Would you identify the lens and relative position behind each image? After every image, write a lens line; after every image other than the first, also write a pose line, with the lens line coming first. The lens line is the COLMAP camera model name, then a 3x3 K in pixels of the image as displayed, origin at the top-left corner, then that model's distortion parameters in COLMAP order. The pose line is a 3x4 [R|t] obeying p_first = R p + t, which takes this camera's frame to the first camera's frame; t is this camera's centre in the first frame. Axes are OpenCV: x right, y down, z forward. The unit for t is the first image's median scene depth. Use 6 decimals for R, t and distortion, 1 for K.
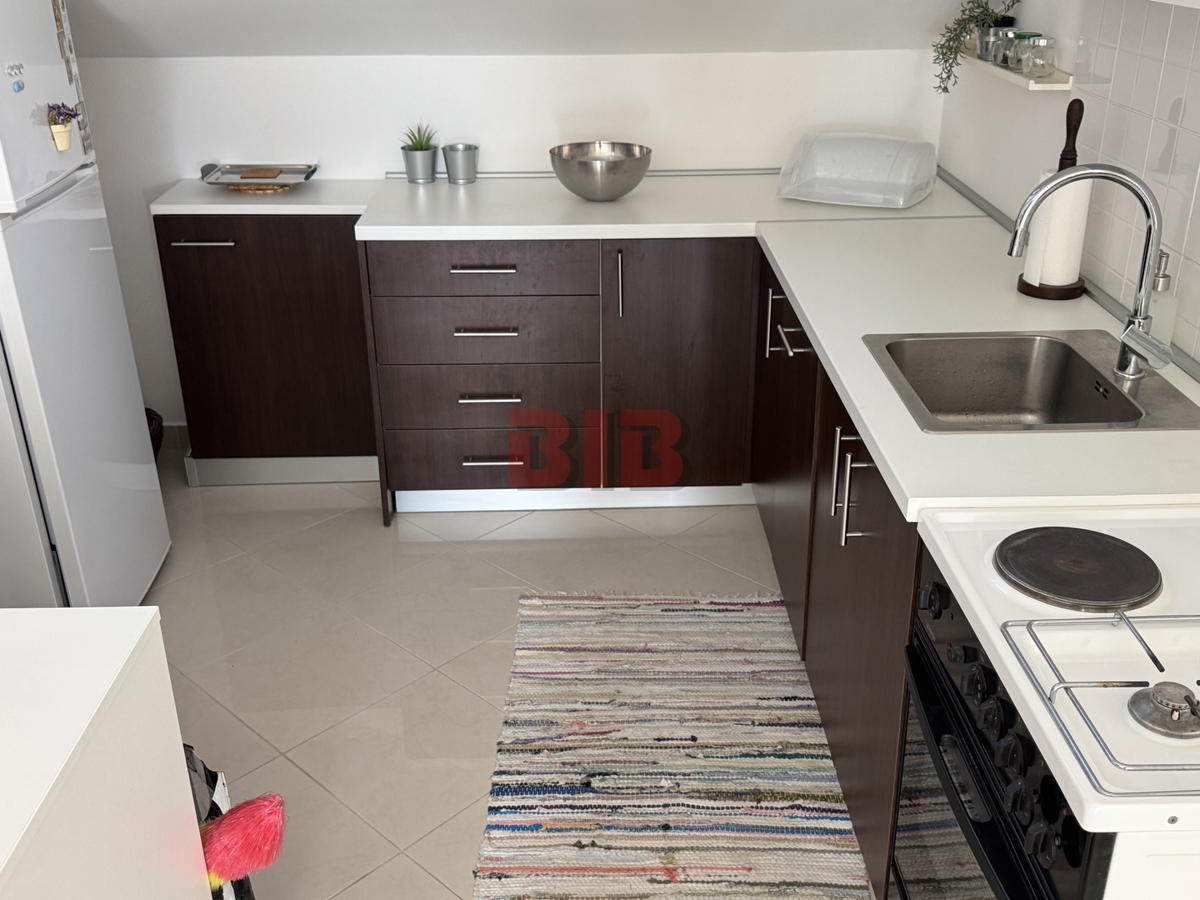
lens RADIAL K [[1207.2, 0, 600.0], [0, 1207.2, 450.0], [0, 0, 1]] dist [0.187269, -0.400010]
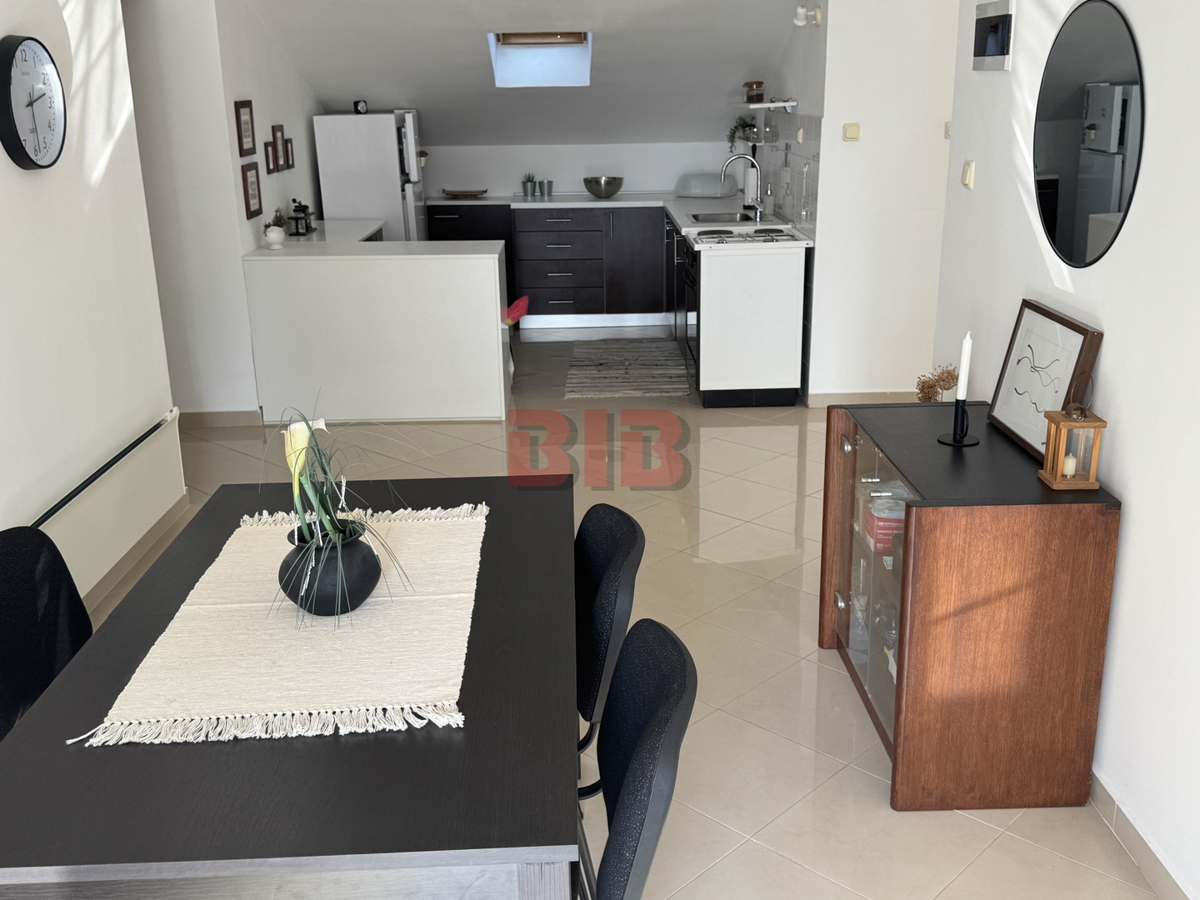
lens RADIAL K [[1207.2, 0, 600.0], [0, 1207.2, 450.0], [0, 0, 1]] dist [0.187269, -0.400010]
pose [[0.999986, -0.004973, -0.001601, -0.004882], [0.004709, 0.990675, -0.136167, 0.649824], [0.002264, 0.136158, 0.990685, -1.411501]]
